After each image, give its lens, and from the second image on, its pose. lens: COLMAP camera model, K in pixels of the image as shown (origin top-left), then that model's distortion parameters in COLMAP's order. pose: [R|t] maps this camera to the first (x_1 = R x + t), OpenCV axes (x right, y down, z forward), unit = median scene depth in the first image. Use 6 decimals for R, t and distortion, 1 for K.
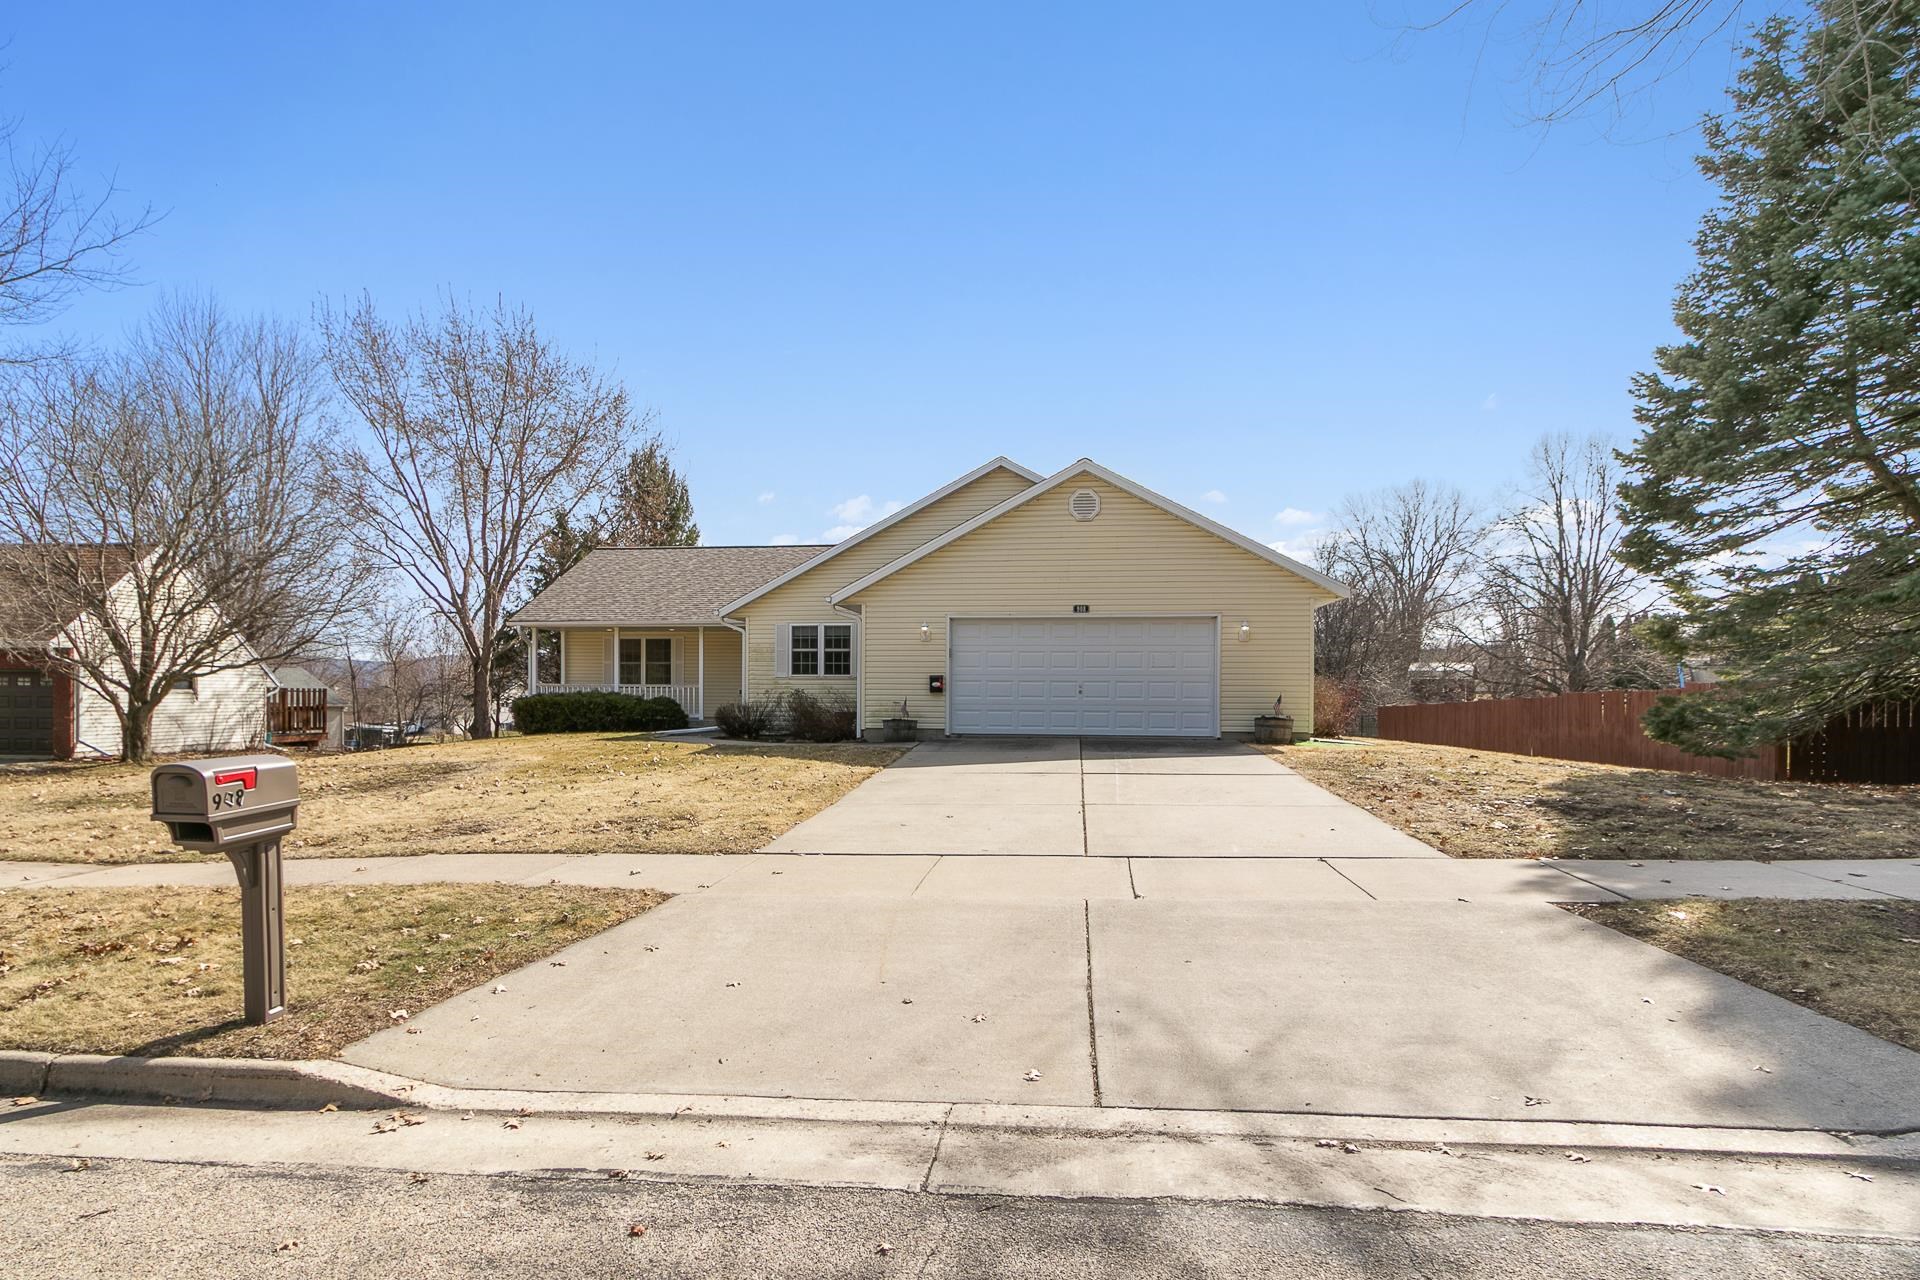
lens RADIAL K [[1058.7, 0, 939.8], [0, 1058.7, 735.7], [0, 0, 1]] dist [-0.000676, 0.001564]
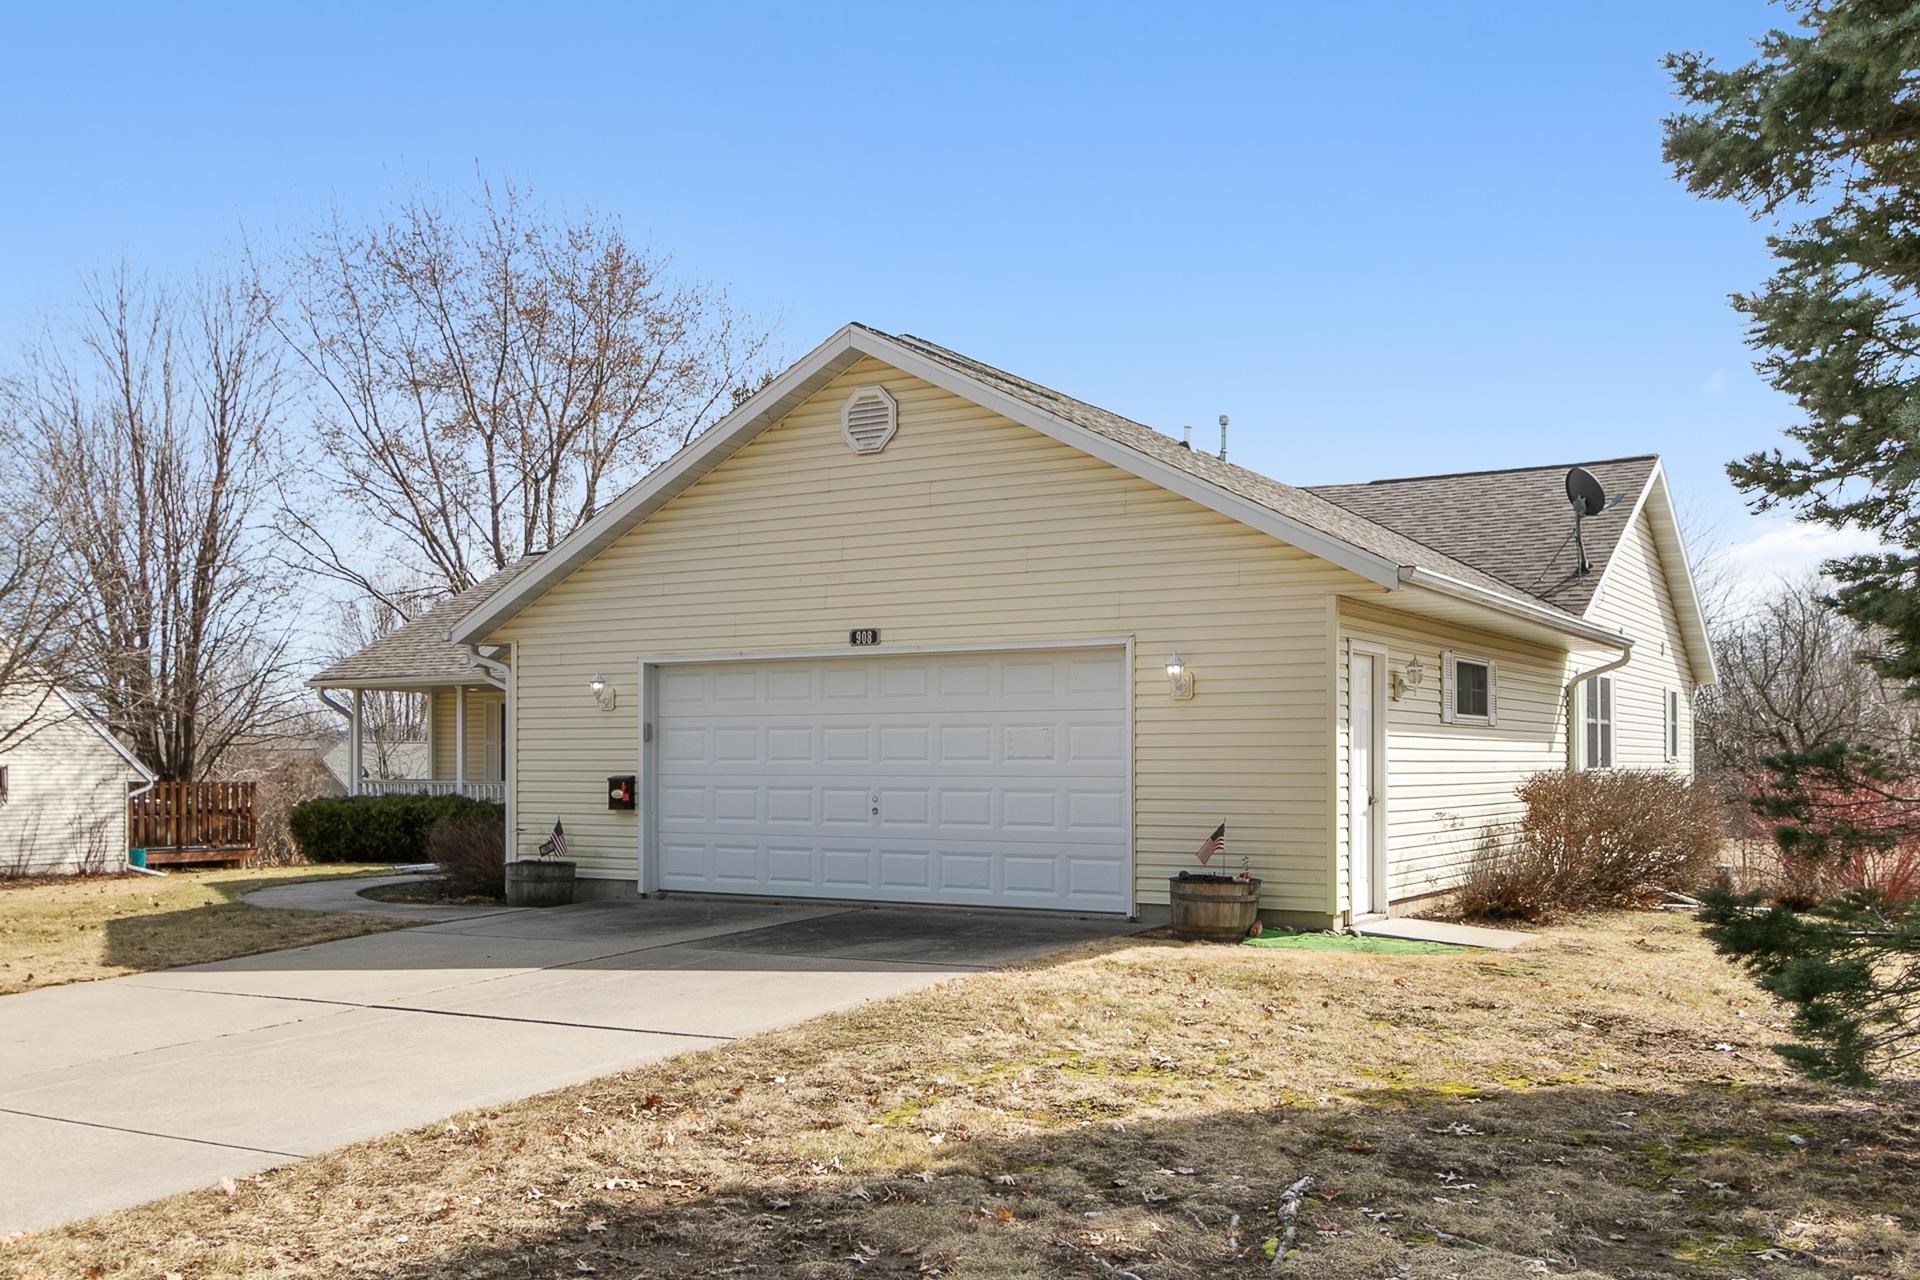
lens RADIAL K [[1784.3, 0, 916.4], [0, 1784.3, 776.3], [0, 0, 1]] dist [0.017114, -0.000382]
pose [[0.919679, 0.000745, -0.392671, 0.335186], [-0.016235, 0.999215, -0.036128, -0.020621], [0.392336, 0.039601, 0.918969, 0.196478]]
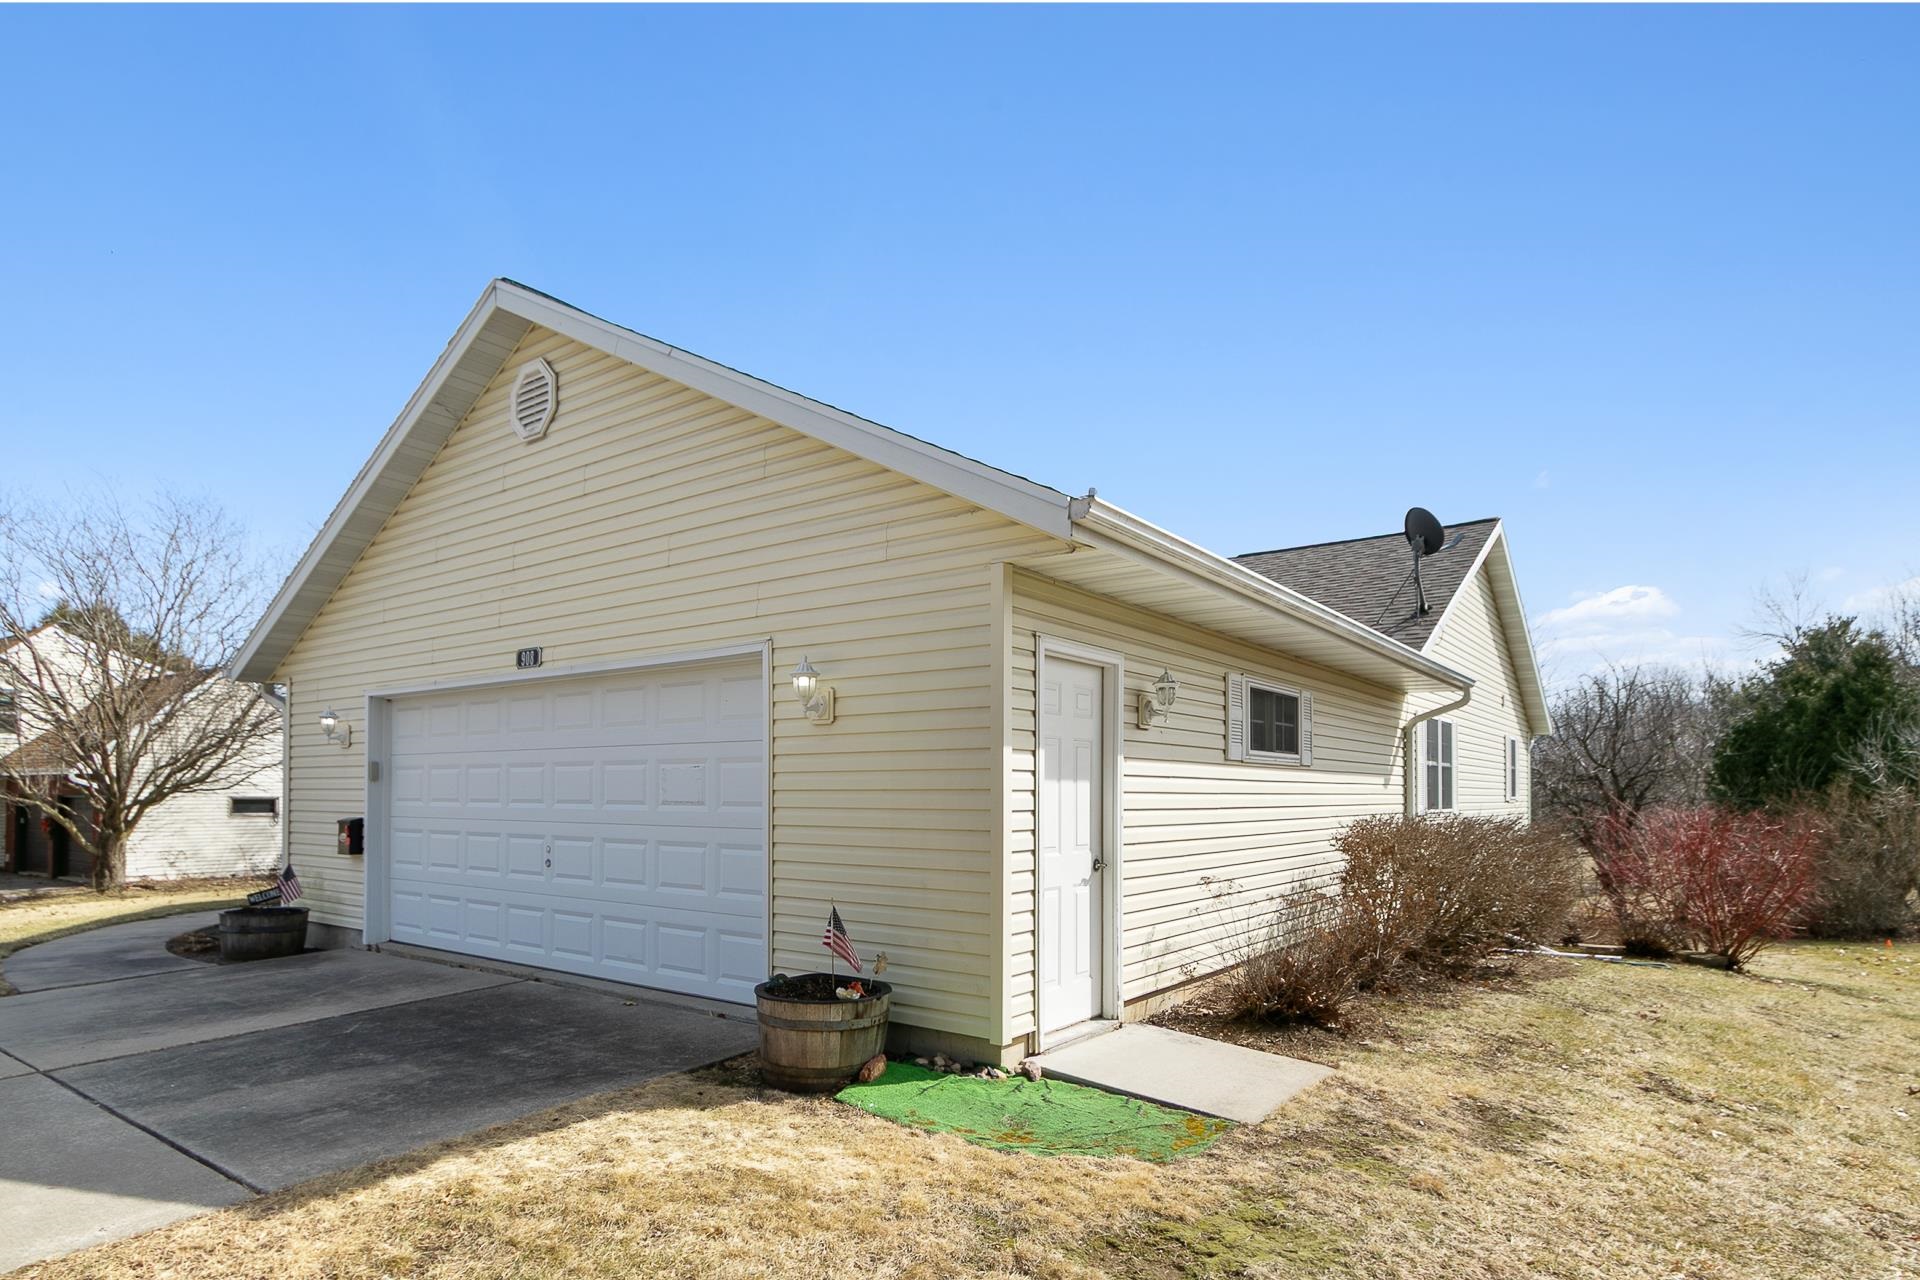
lens RADIAL K [[1043.8, 0, 959.8], [0, 1043.8, 787.9], [0, 0, 1]] dist [0.004207, 0.002395]
pose [[0.884643, -0.001736, -0.466265, 0.330345], [-0.023441, 0.998563, -0.048194, -0.039418], [0.465679, 0.053564, 0.883331, 0.518034]]
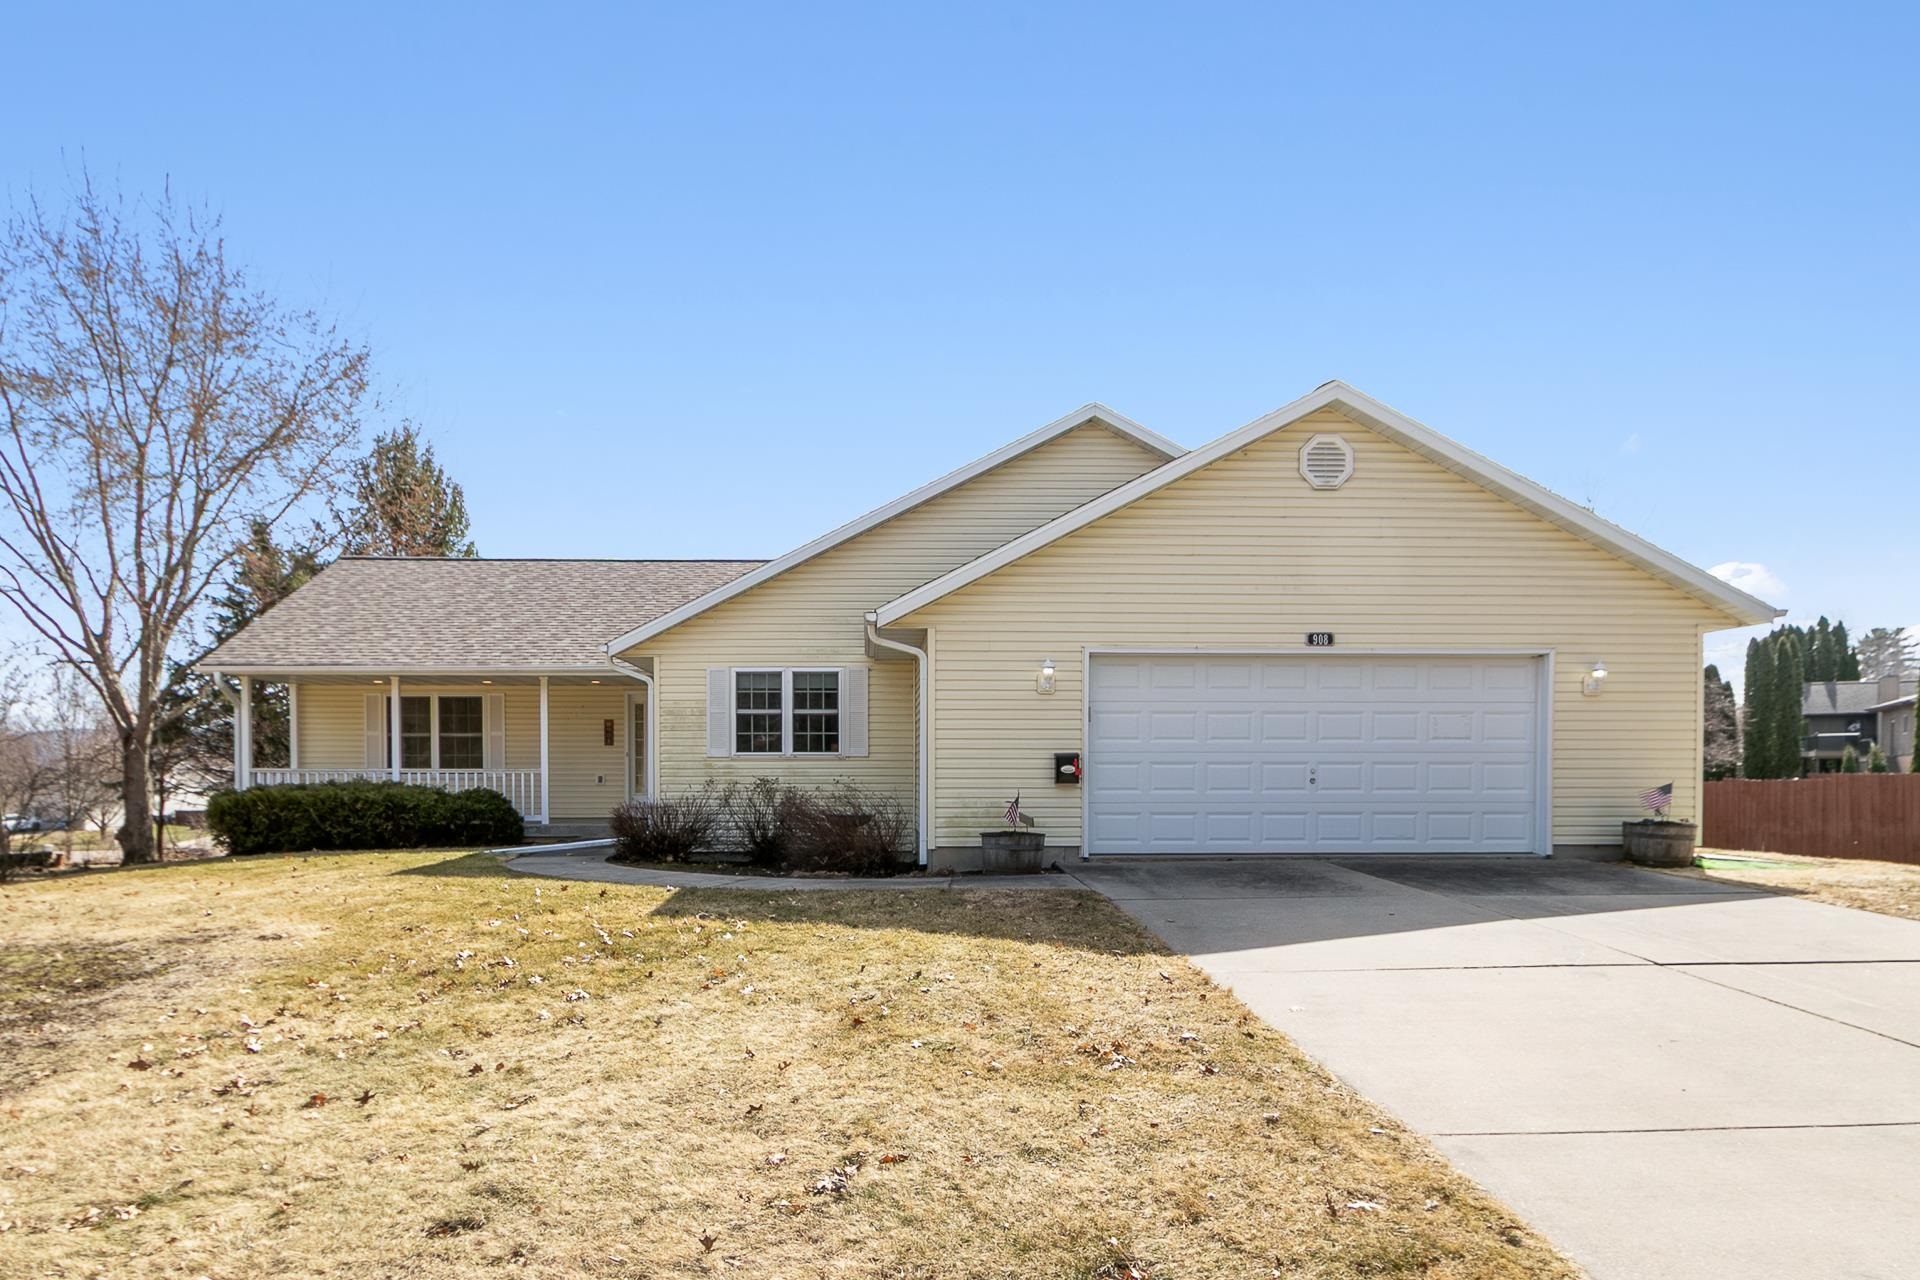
lens RADIAL K [[1164.2, 0, 933.7], [0, 1164.2, 798.5], [0, 0, 1]] dist [0.004750, 0.001054]
pose [[0.979779, -0.008604, 0.199899, -0.143304], [0.012443, 0.999761, -0.017956, -0.016457], [-0.199697, 0.020081, 0.979652, 0.295305]]
